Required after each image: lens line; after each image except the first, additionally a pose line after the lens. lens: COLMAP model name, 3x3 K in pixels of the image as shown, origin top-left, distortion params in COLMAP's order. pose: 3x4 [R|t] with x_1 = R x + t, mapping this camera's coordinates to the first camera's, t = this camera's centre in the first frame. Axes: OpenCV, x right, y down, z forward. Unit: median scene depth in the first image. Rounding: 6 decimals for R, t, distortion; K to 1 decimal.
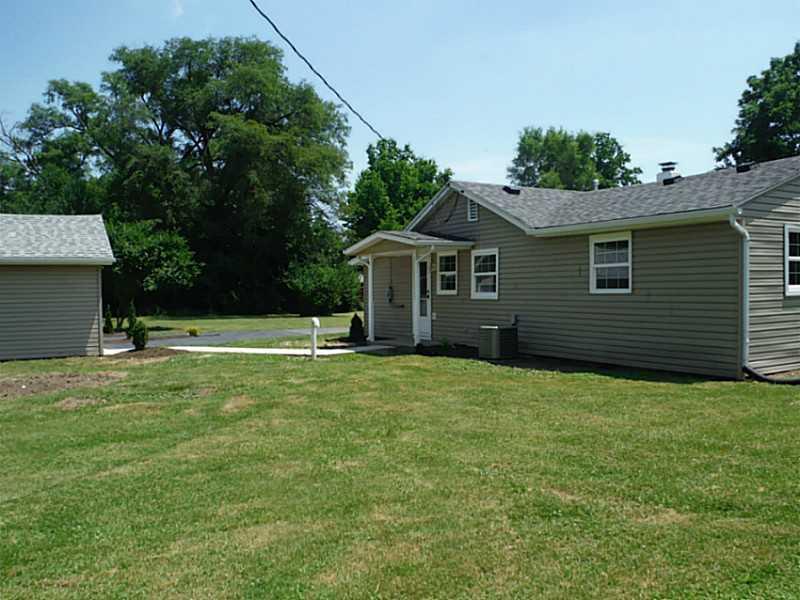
lens RADIAL K [[662.0, 0, 399.4], [0, 662.0, 299.0], [0, 0, 1]] dist [-0.057110, -0.001714]
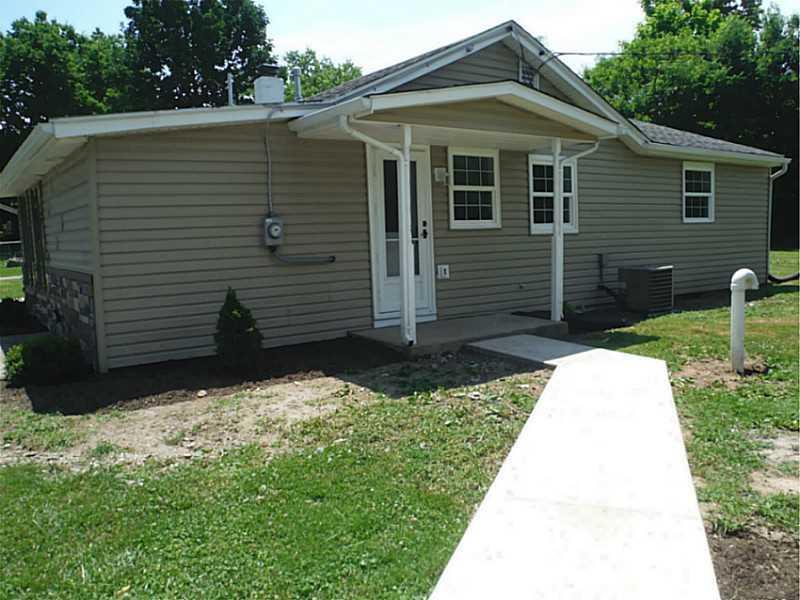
lens RADIAL K [[662.0, 0, 399.8], [0, 662.0, 299.9], [0, 0, 1]] dist [-0.057110, -0.001714]
pose [[-0.085971, -0.104700, 0.990781, -0.504204], [0.029604, 0.993755, 0.107583, -0.009159], [-0.995858, 0.038580, -0.082334, 1.195473]]
